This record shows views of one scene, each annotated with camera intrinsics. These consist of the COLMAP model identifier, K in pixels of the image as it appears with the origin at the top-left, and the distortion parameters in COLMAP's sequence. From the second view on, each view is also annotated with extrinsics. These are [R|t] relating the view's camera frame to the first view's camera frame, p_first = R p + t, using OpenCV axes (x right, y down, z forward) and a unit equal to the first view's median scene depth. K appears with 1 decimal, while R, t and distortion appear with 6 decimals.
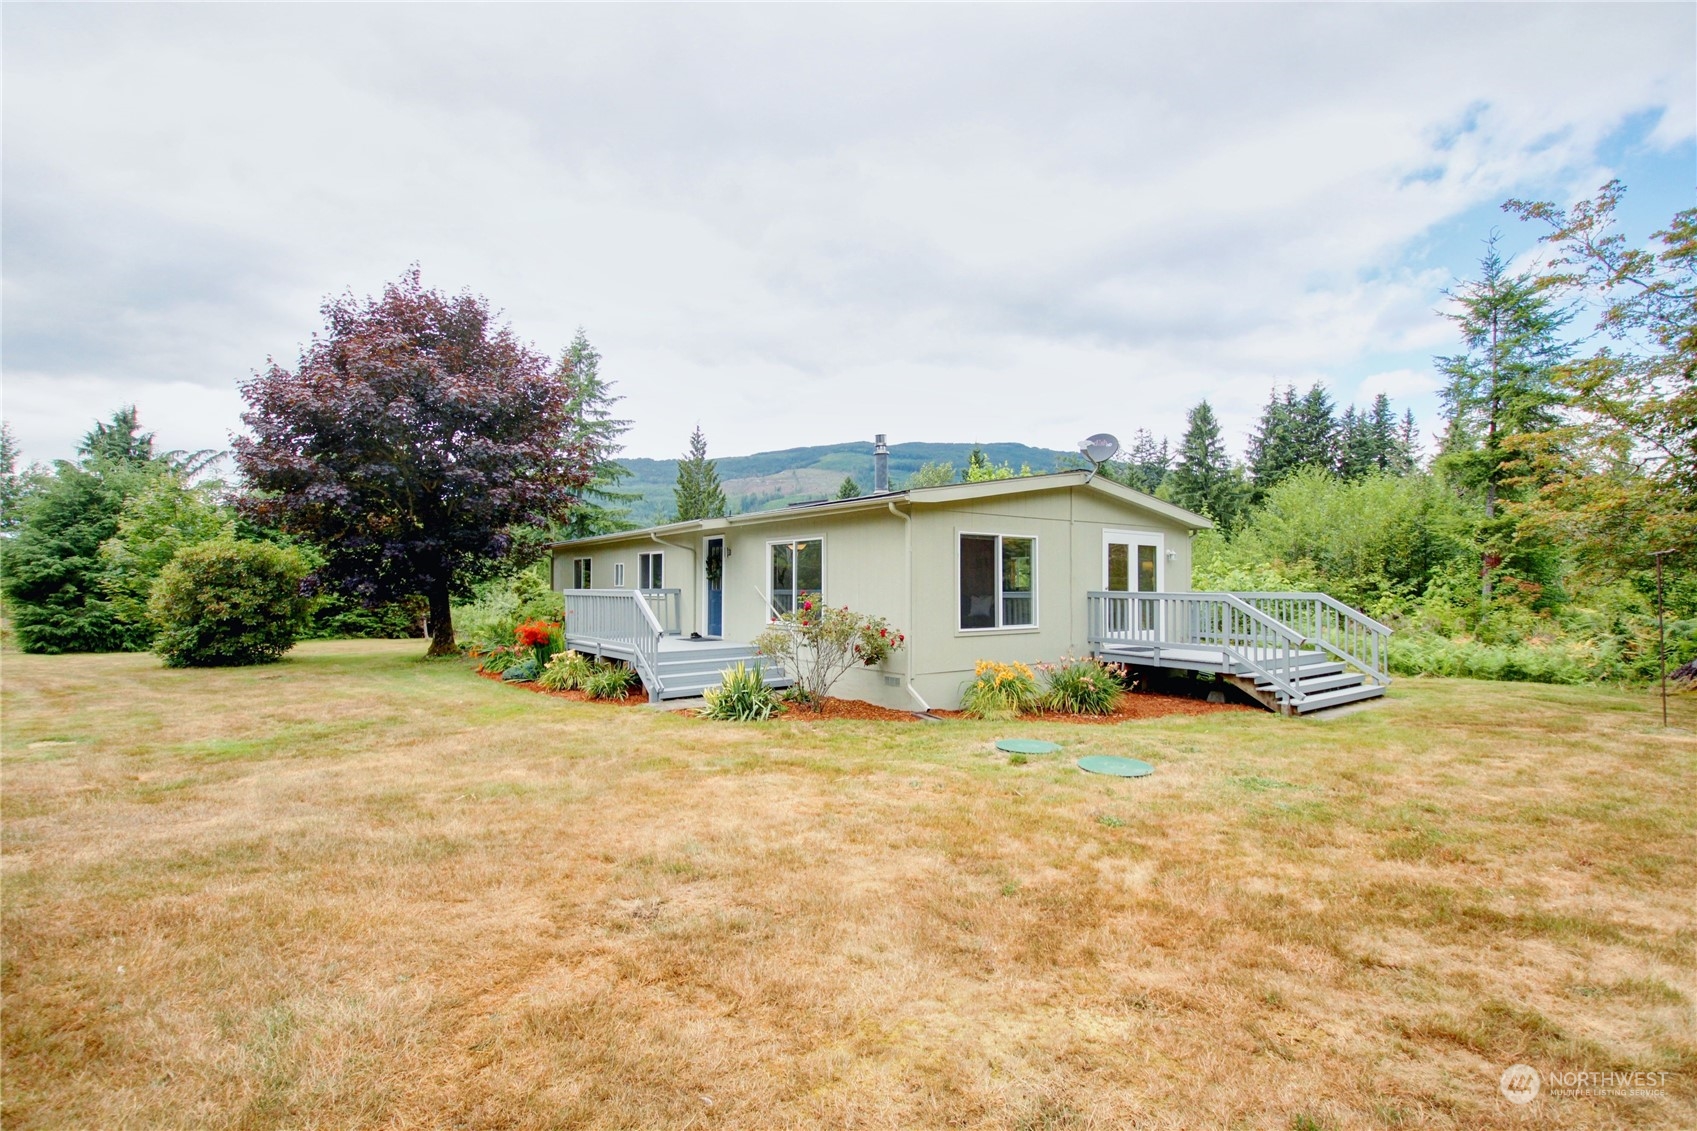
lens RADIAL K [[791.1, 0, 856.3], [0, 791.1, 571.0], [0, 0, 1]] dist [-0.016010, -0.000850]
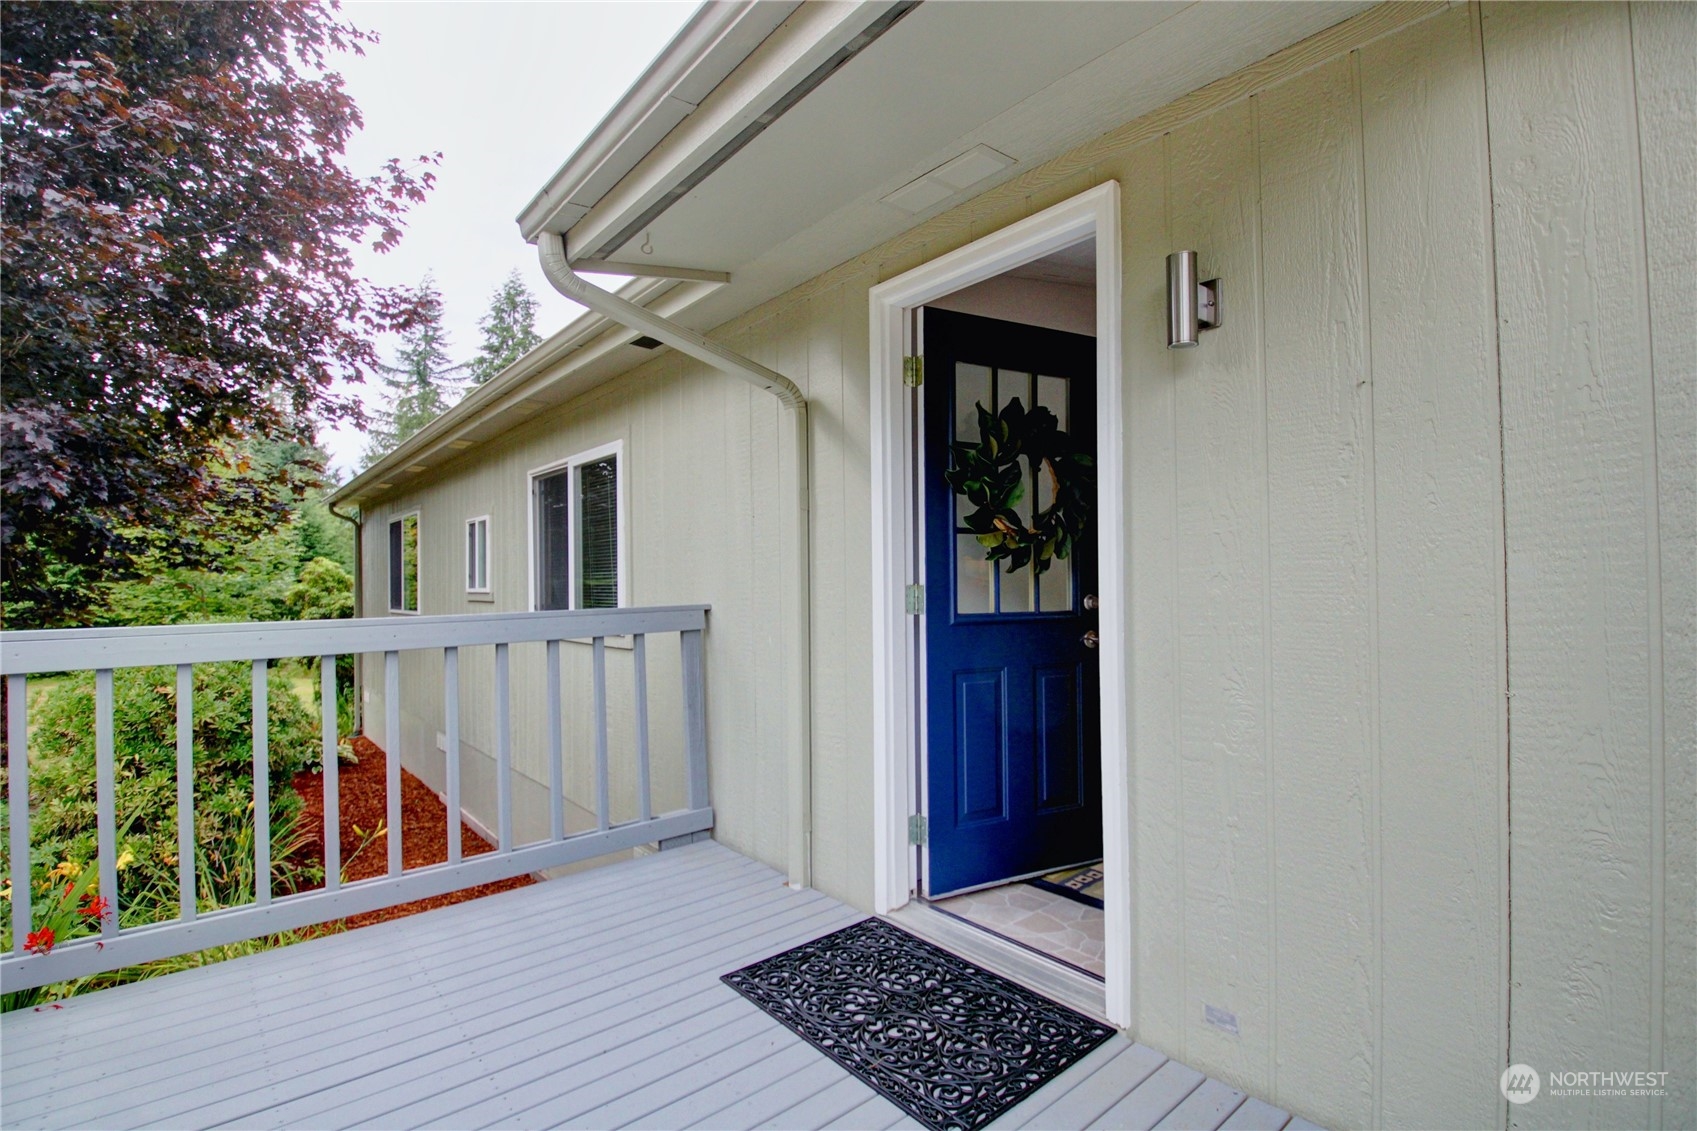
lens RADIAL K [[791.1, 0, 844.9], [0, 791.1, 565.9], [0, 0, 1]] dist [-0.016010, -0.000850]
pose [[0.999197, -0.011210, 0.038479, -0.065099], [0.011209, 0.999937, 0.000233, 0.004490], [-0.038479, 0.000199, 0.999259, 0.266209]]
